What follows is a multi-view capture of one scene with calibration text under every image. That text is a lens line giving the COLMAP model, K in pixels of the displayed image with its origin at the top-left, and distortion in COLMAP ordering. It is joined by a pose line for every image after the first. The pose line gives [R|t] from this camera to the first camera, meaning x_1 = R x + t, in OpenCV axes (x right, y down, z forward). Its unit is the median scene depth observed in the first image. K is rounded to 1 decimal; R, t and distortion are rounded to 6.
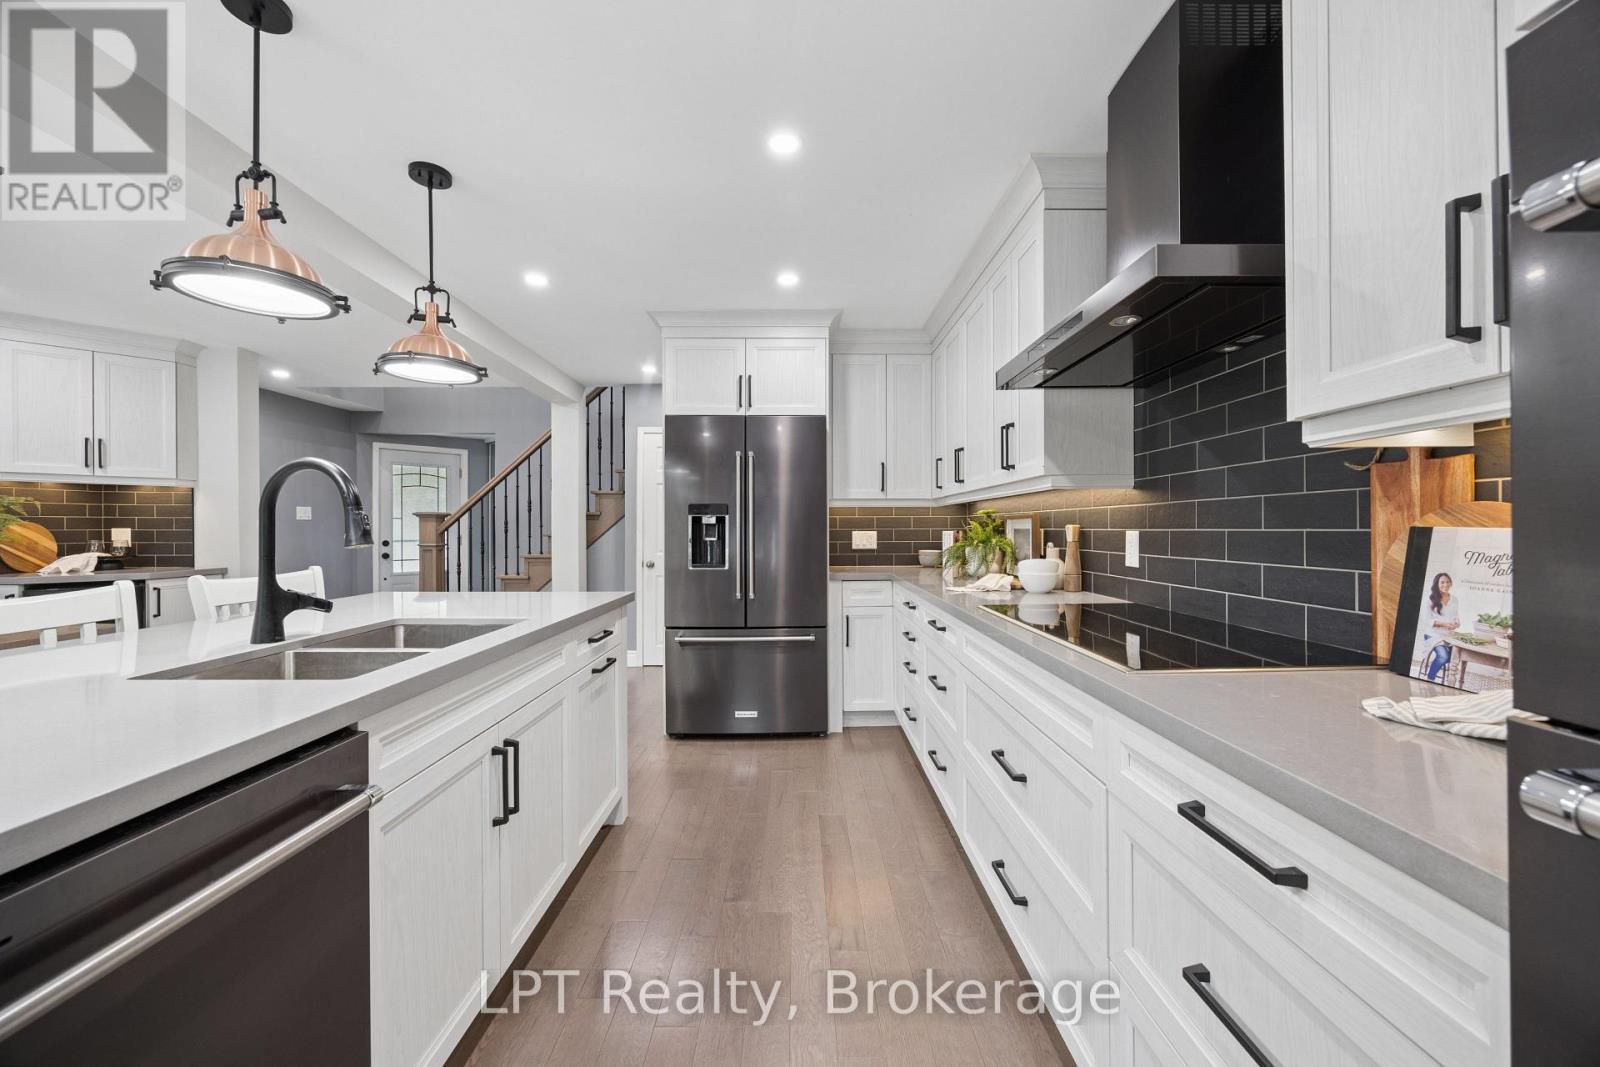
lens RADIAL K [[616.5, 0, 800.0], [0, 616.5, 533.5], [0, 0, 1]] dist [0.000516, 0.000074]
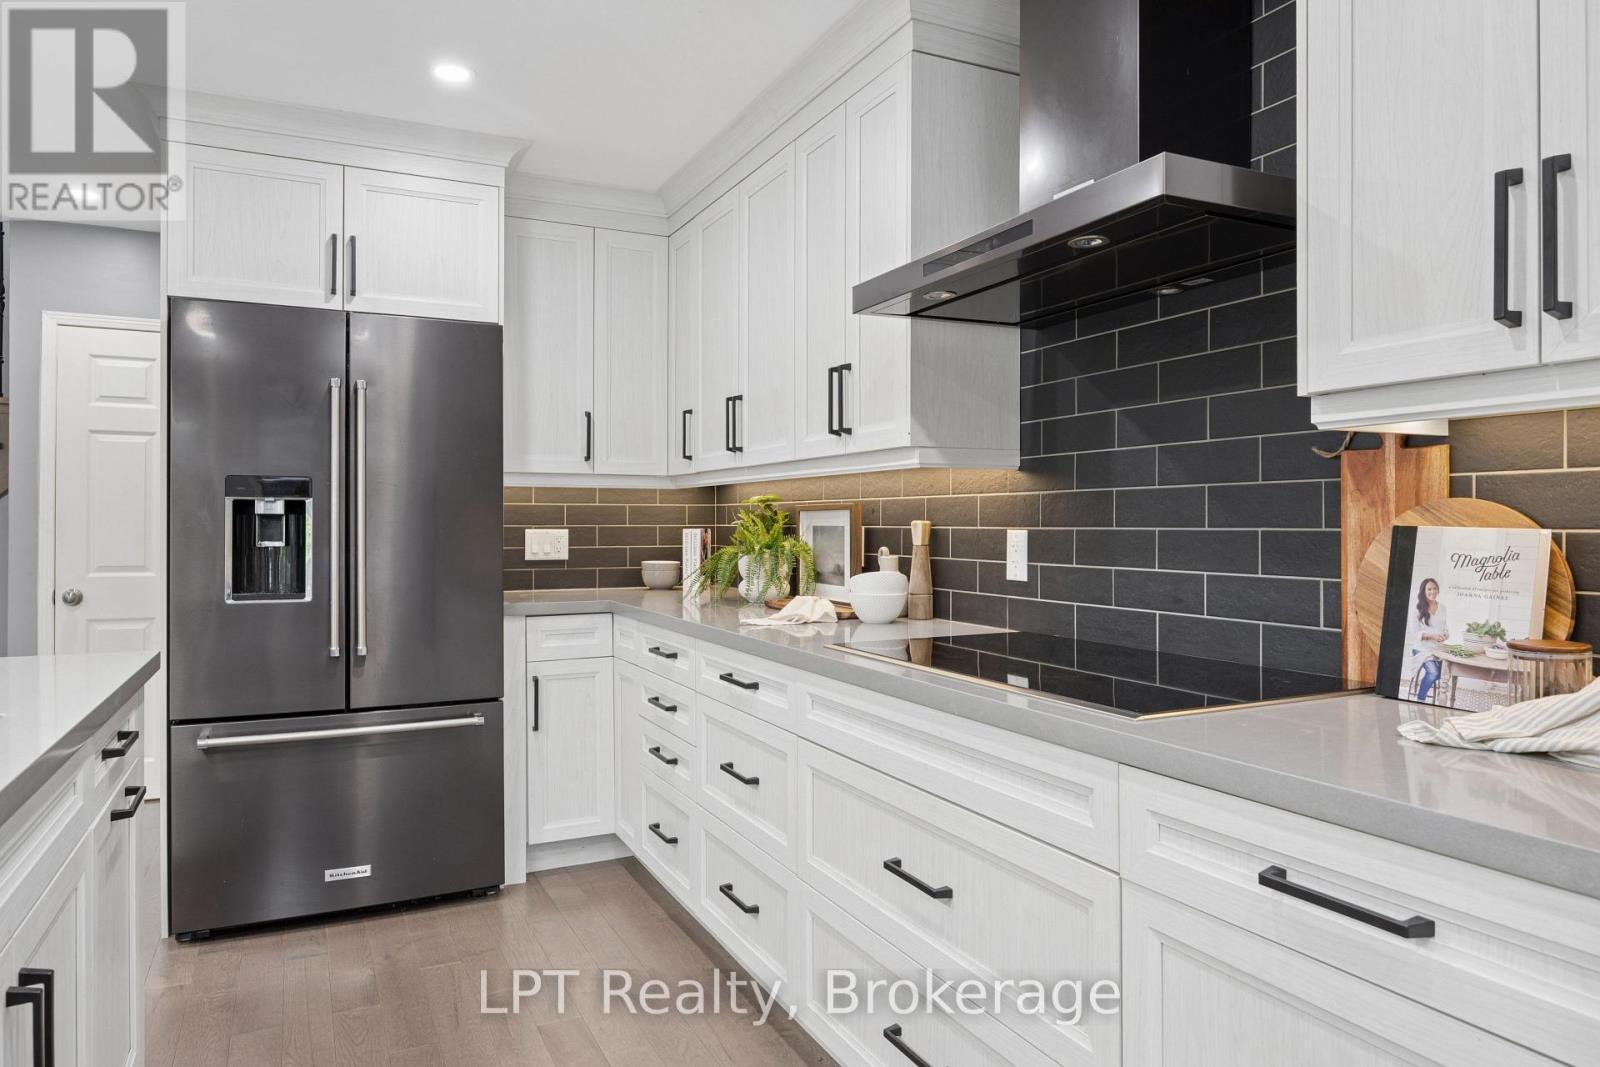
lens RADIAL K [[1065.4, 0, 800.0], [0, 1065.4, 533.5], [0, 0, 1]] dist [0.007947, 0.001393]
pose [[0.904416, 0.000292, 0.426651, -0.211681], [-0.000360, 1.000000, 0.000079, -0.000025], [-0.426651, -0.000225, 0.904416, 0.001336]]
